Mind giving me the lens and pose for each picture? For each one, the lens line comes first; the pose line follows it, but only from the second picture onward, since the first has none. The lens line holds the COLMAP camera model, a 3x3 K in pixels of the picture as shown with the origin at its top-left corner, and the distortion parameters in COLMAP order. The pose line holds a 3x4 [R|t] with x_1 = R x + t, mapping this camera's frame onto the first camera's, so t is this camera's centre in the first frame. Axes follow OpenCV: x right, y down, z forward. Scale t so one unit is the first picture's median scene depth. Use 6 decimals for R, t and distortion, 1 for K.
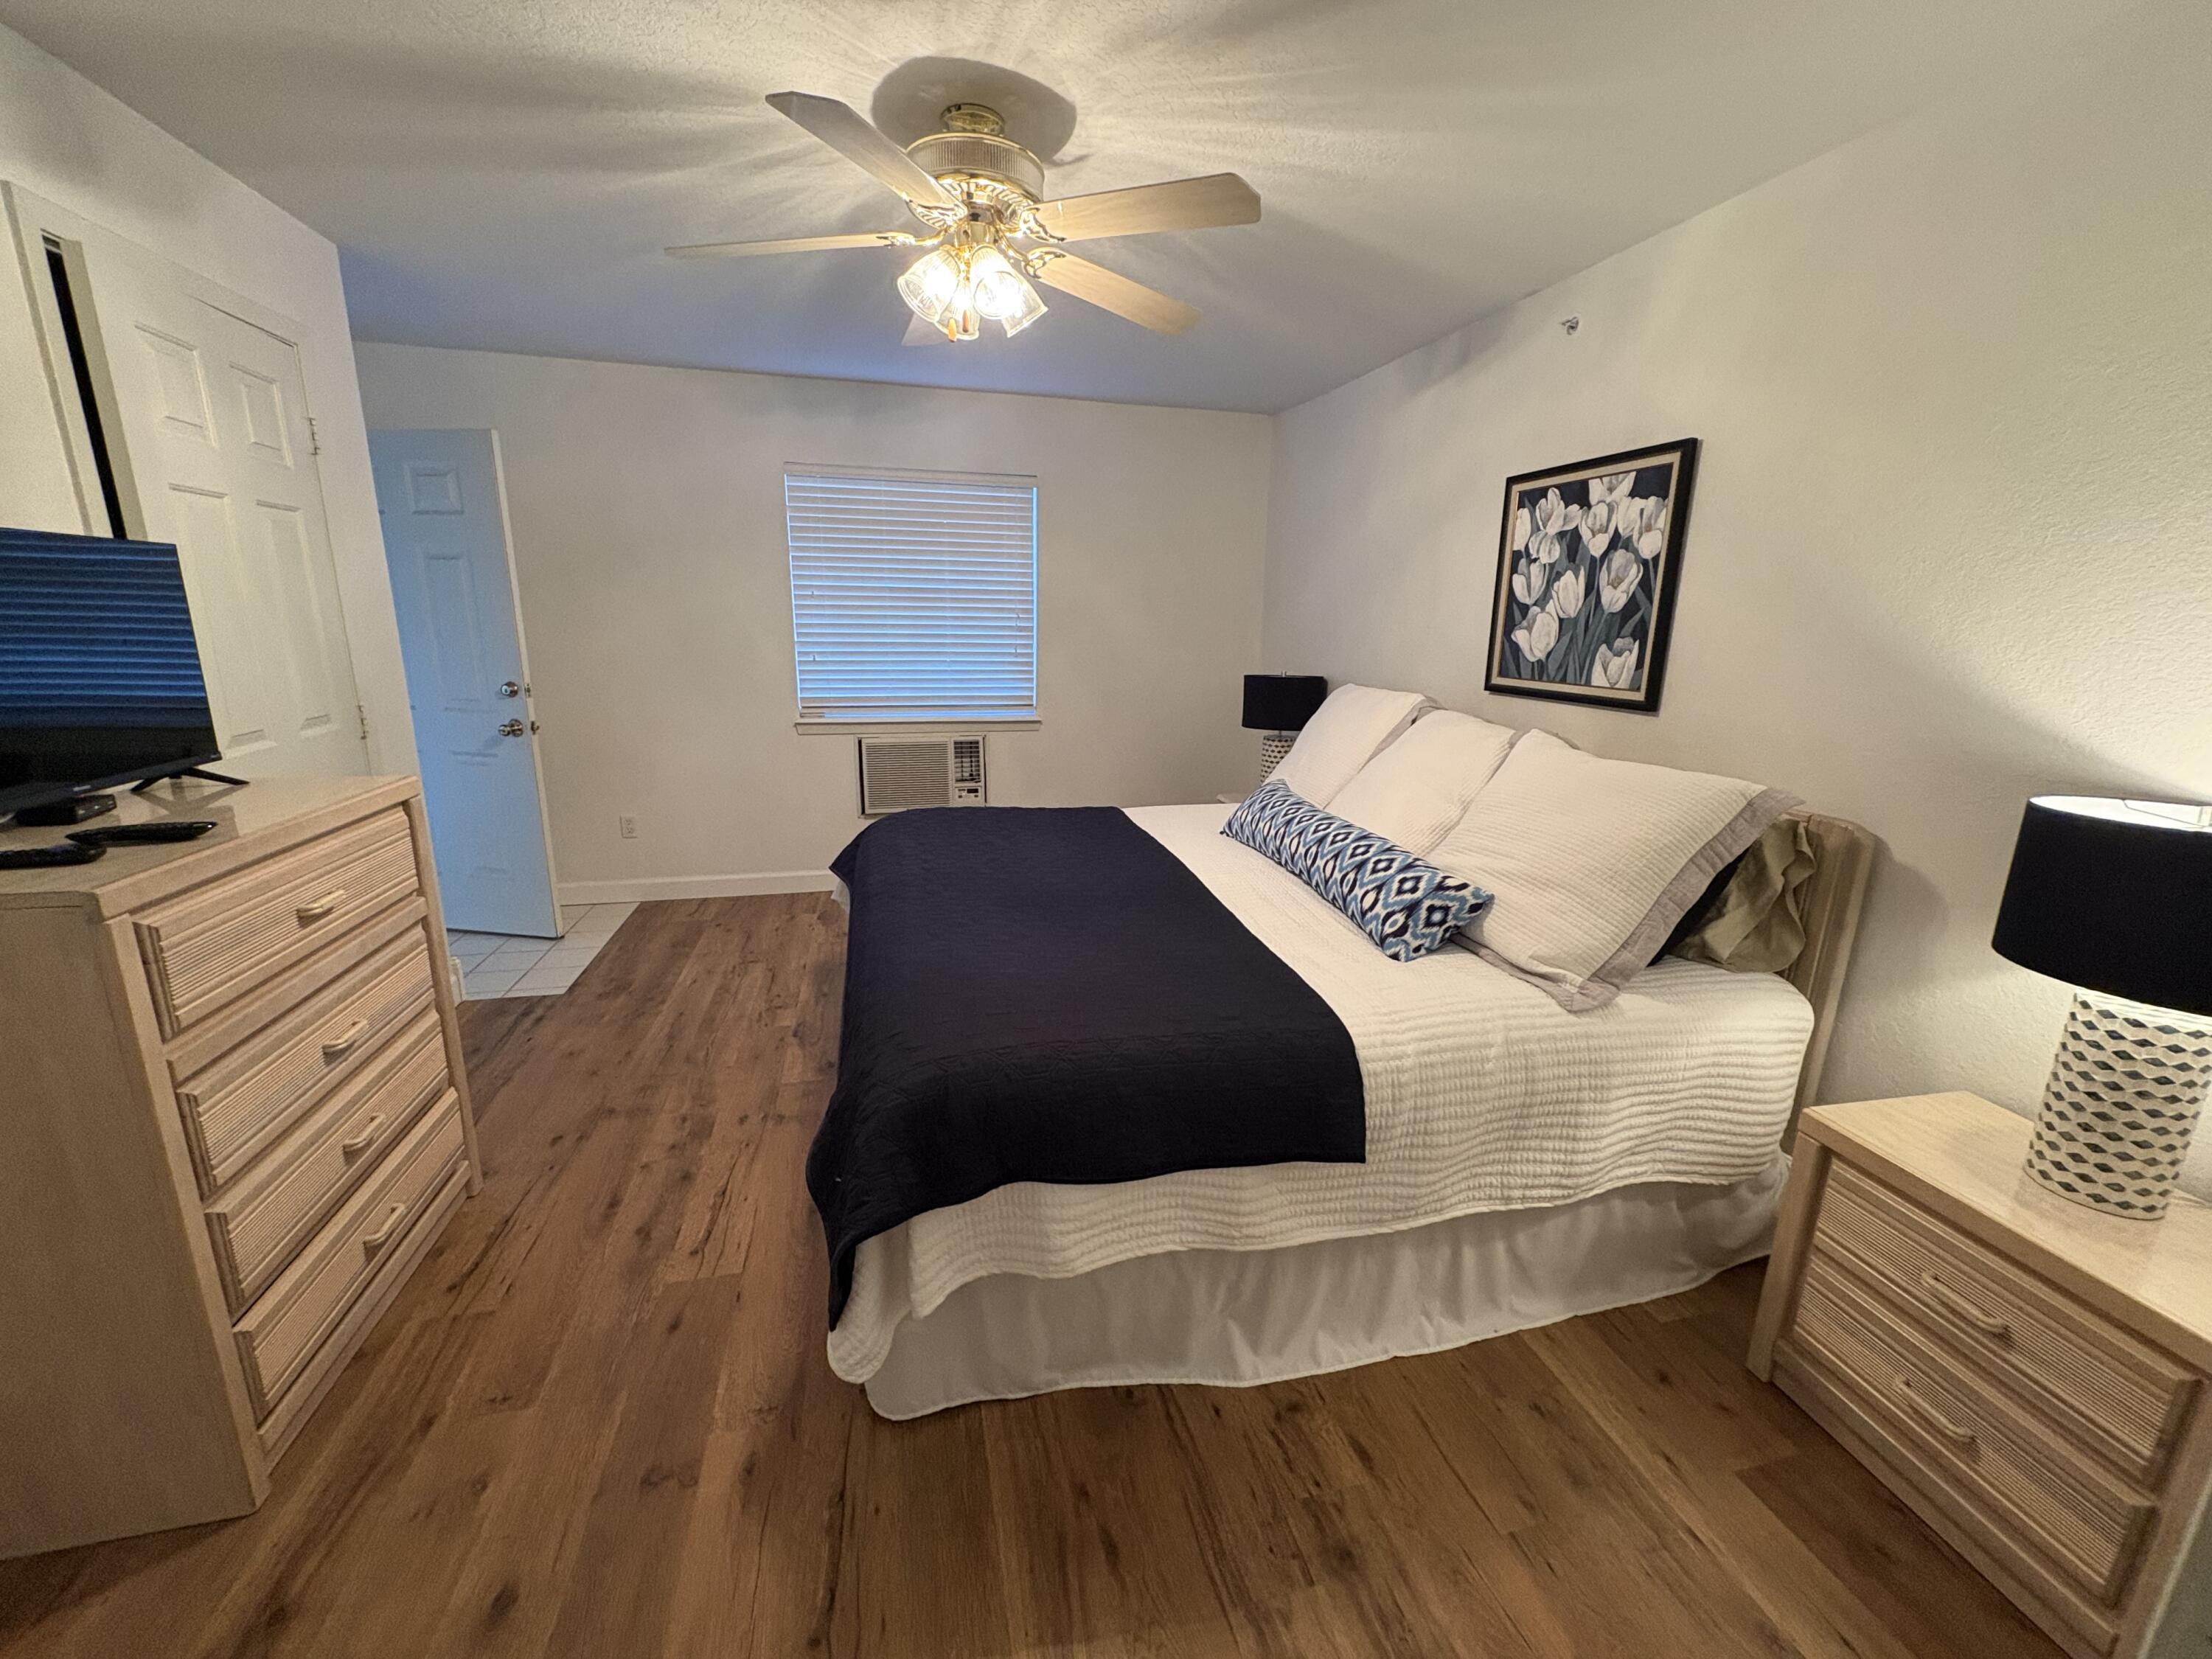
lens RADIAL K [[874.2, 0, 1107.0], [0, 874.2, 823.4], [0, 0, 1]] dist [0.001021, -0.000634]
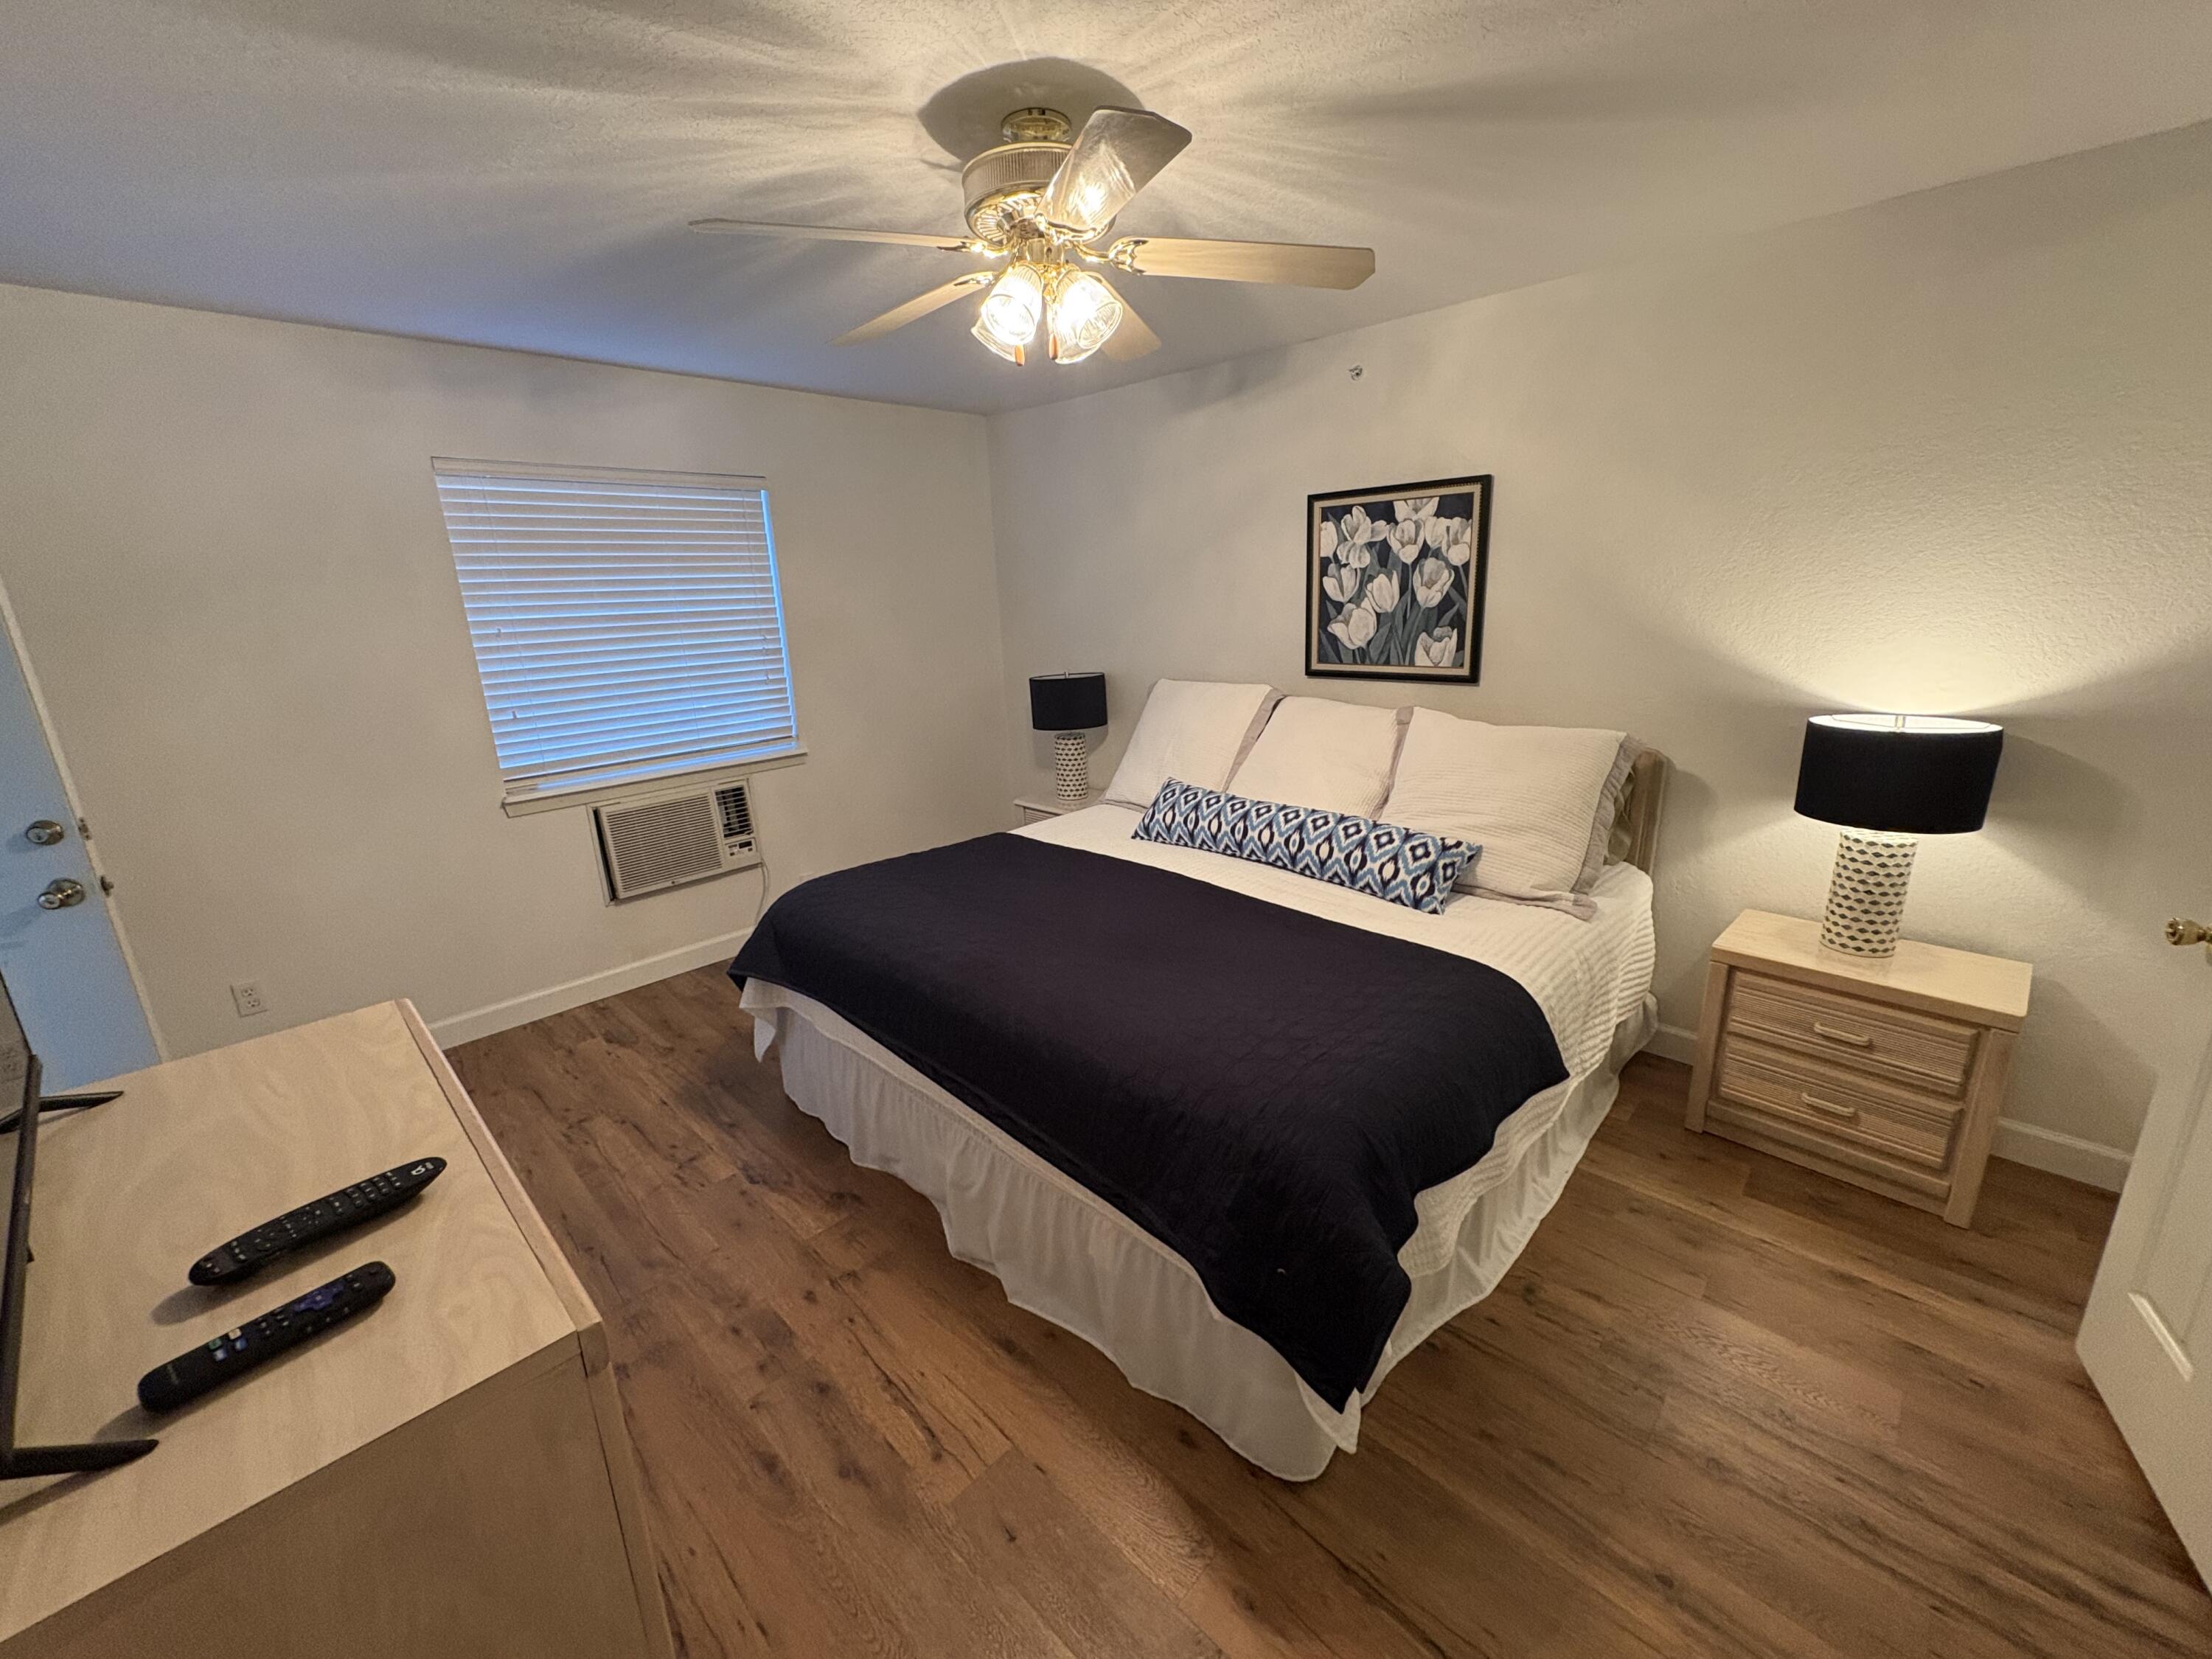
lens RADIAL K [[874.2, 0, 1101.8], [0, 874.2, 823.1], [0, 0, 1]] dist [0.001021, -0.000634]
pose [[0.848737, -0.186874, 0.494695, -0.507252], [0.174117, 0.982071, 0.072256, -0.108075], [-0.499328, 0.024808, 0.866058, 0.146469]]
